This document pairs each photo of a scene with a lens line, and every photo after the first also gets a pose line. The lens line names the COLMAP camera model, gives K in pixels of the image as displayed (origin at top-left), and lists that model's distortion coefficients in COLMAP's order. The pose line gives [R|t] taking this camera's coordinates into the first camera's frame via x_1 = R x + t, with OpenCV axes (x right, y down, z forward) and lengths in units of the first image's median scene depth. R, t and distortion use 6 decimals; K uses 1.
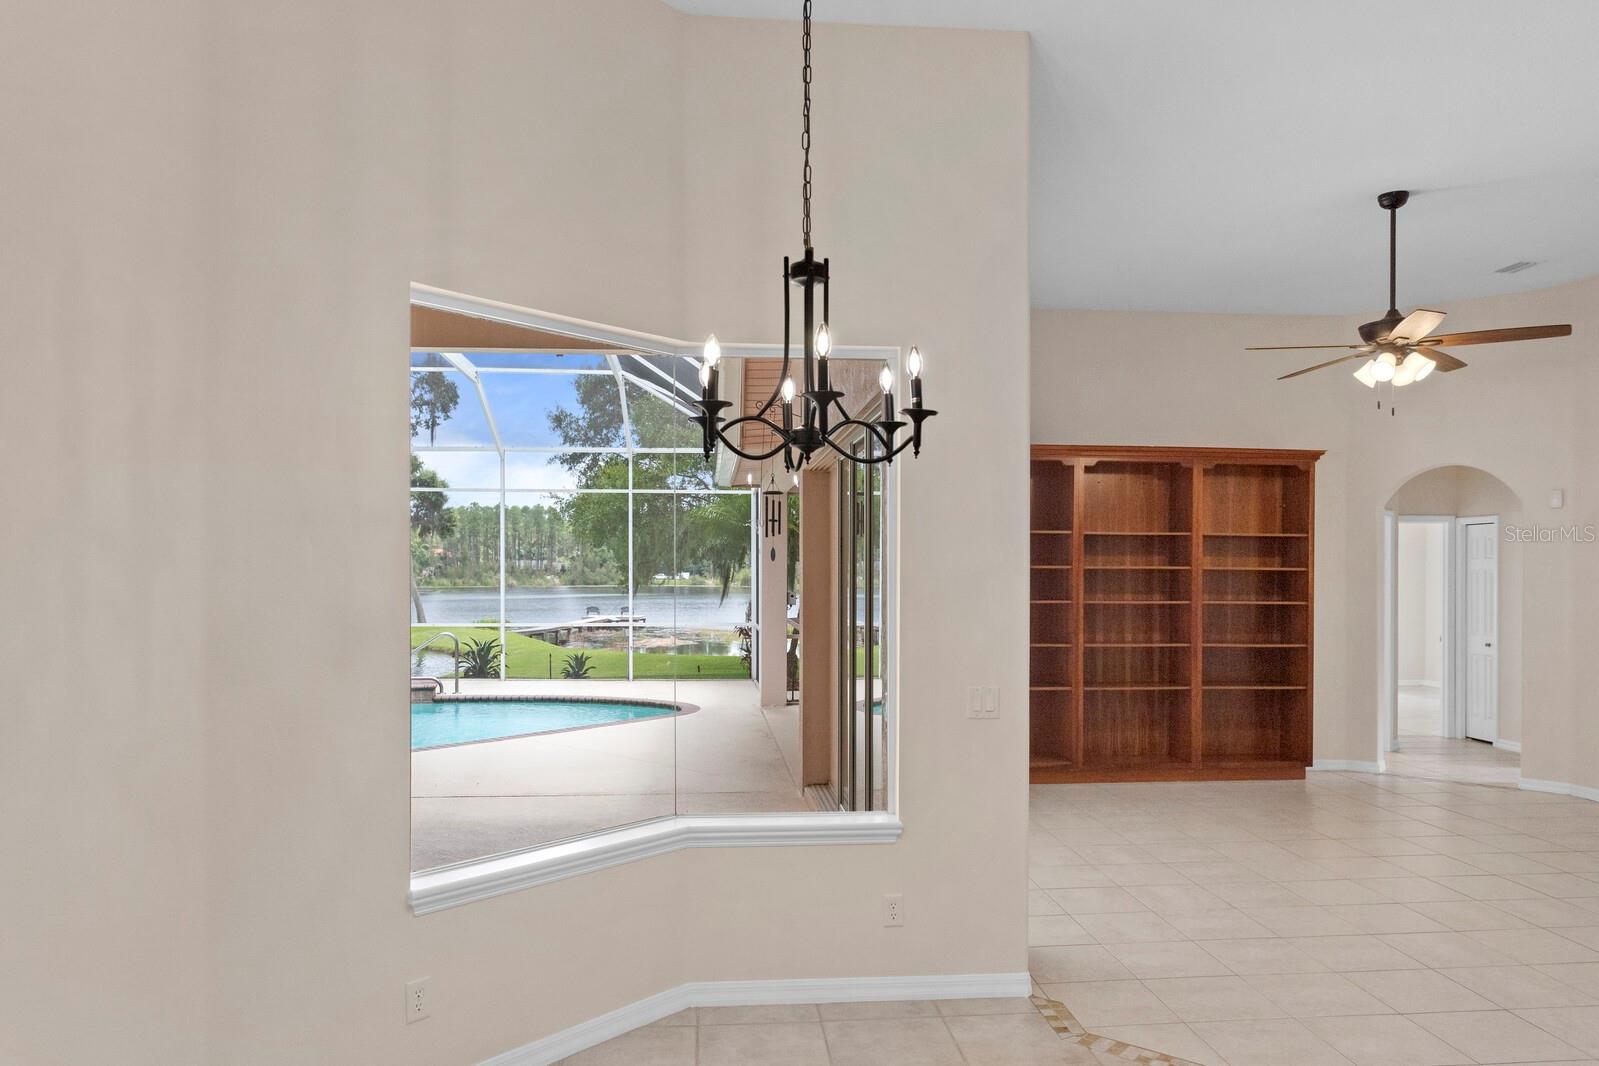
lens RADIAL K [[1086.5, 0, 804.6], [0, 1086.5, 576.0], [0, 0, 1]] dist [-0.010746, 0.000164]
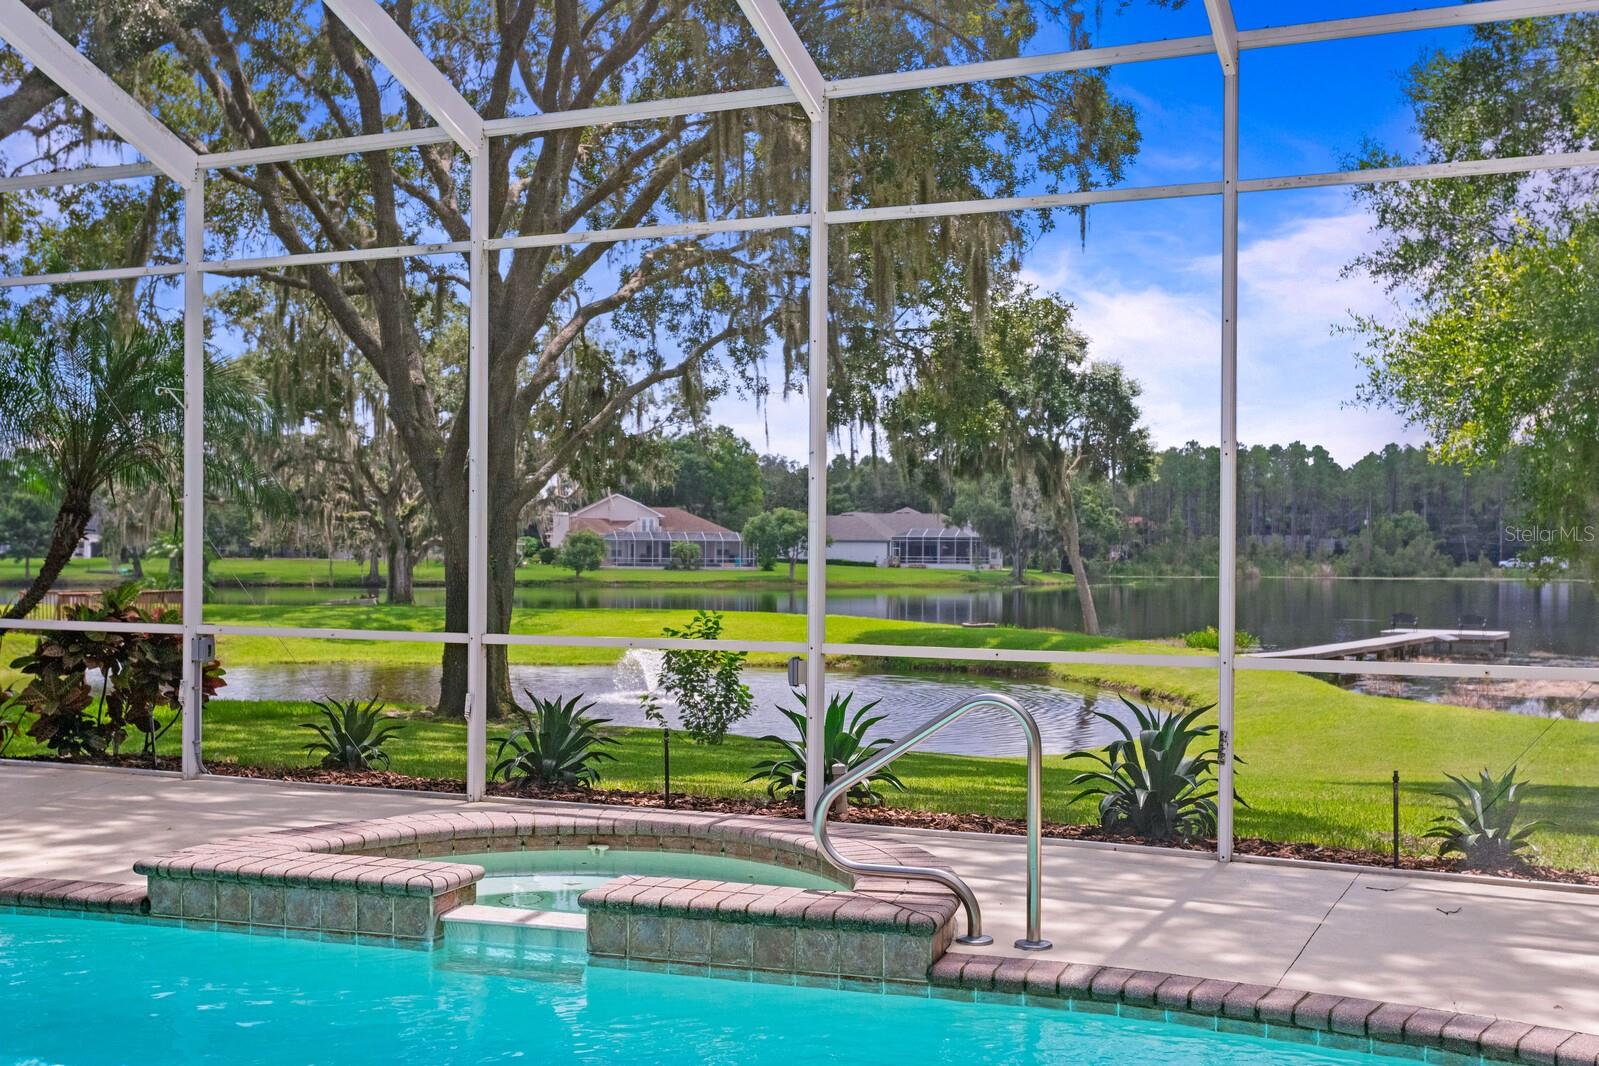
lens RADIAL K [[1756.8, 0, 799.9], [0, 1756.8, 549.6], [0, 0, 1]] dist [-0.003674, 0.000000]
pose [[0.870188, 0.006659, -0.492675, -0.012253], [-0.010119, 0.999939, -0.004357, 0.001532], [0.492616, 0.008777, 0.870203, 0.044693]]
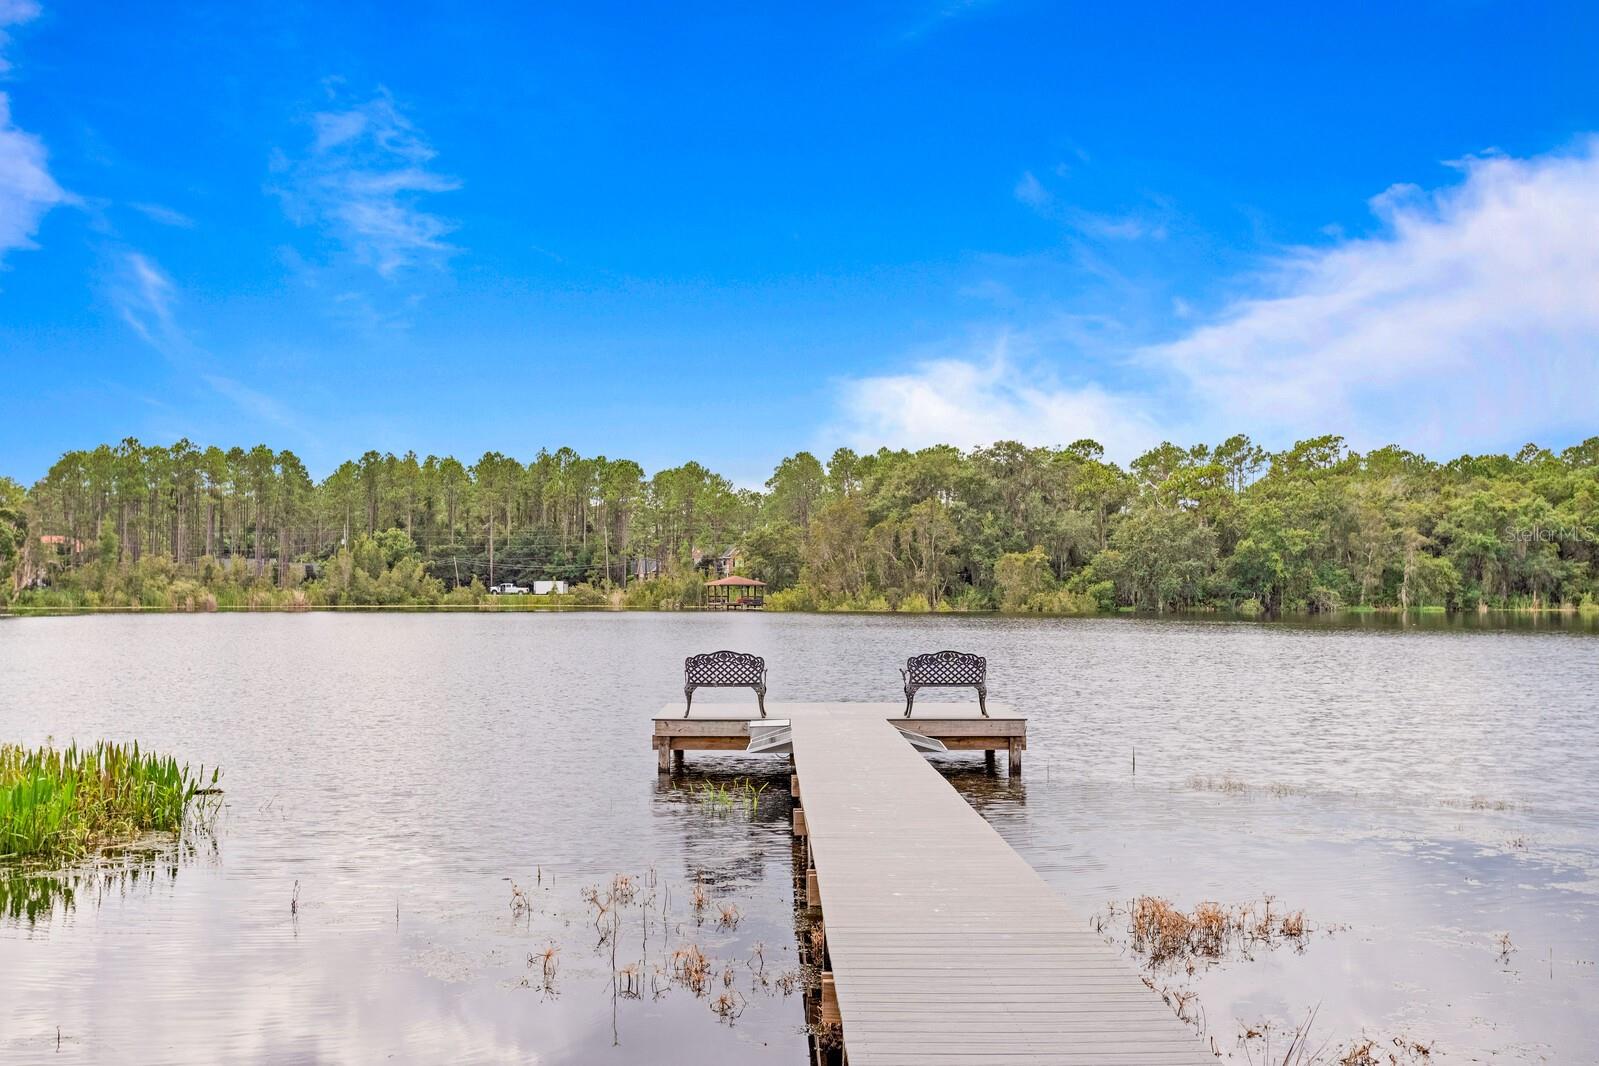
lens RADIAL K [[1756.8, 0, 795.1], [0, 1756.8, 542.8], [0, 0, 1]] dist [-0.003674, 0.000000]
pose [[0.998323, 0.002015, 0.057855, -0.101013], [-0.000180, 0.999497, -0.031707, 0.010487], [-0.057890, 0.031643, 0.997821, 0.389470]]
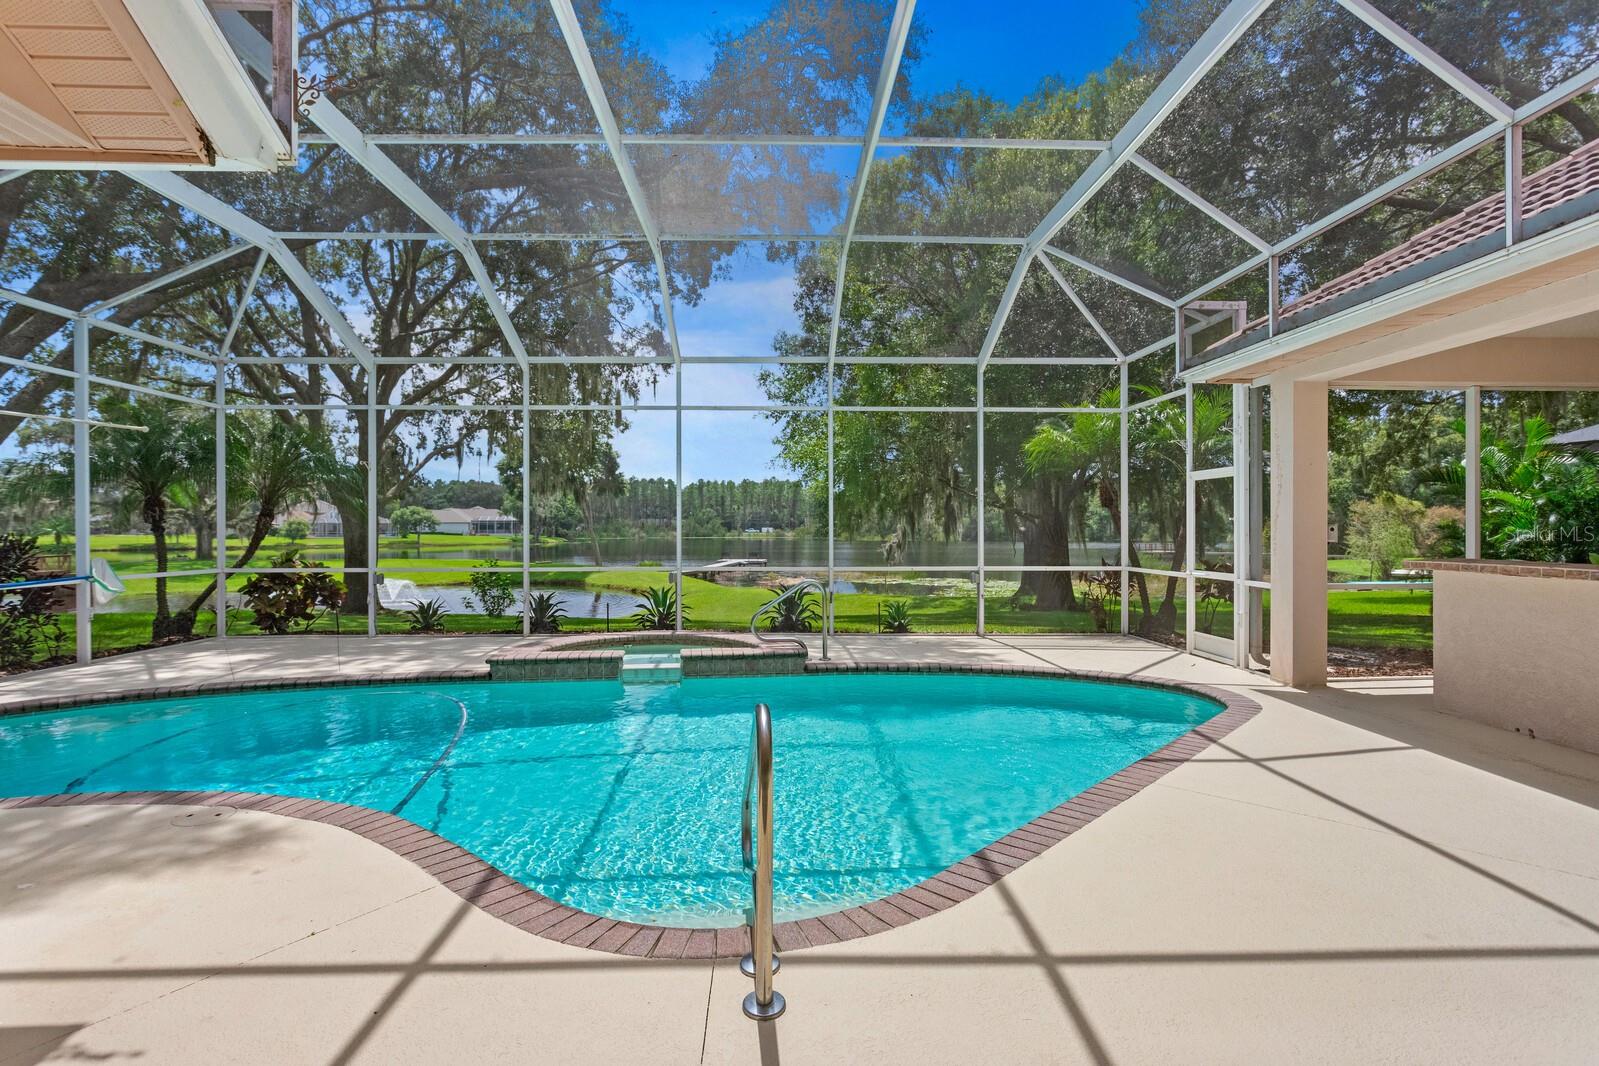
lens RADIAL K [[805.8, 0, 802.3], [0, 805.8, 535.5], [0, 0, 1]] dist [-0.010271, 0.001110]
pose [[0.998156, 0.001299, -0.060691, -0.021381], [-0.000983, 0.999986, 0.005230, 0.001283], [0.060697, -0.005160, 0.998143, 0.030885]]
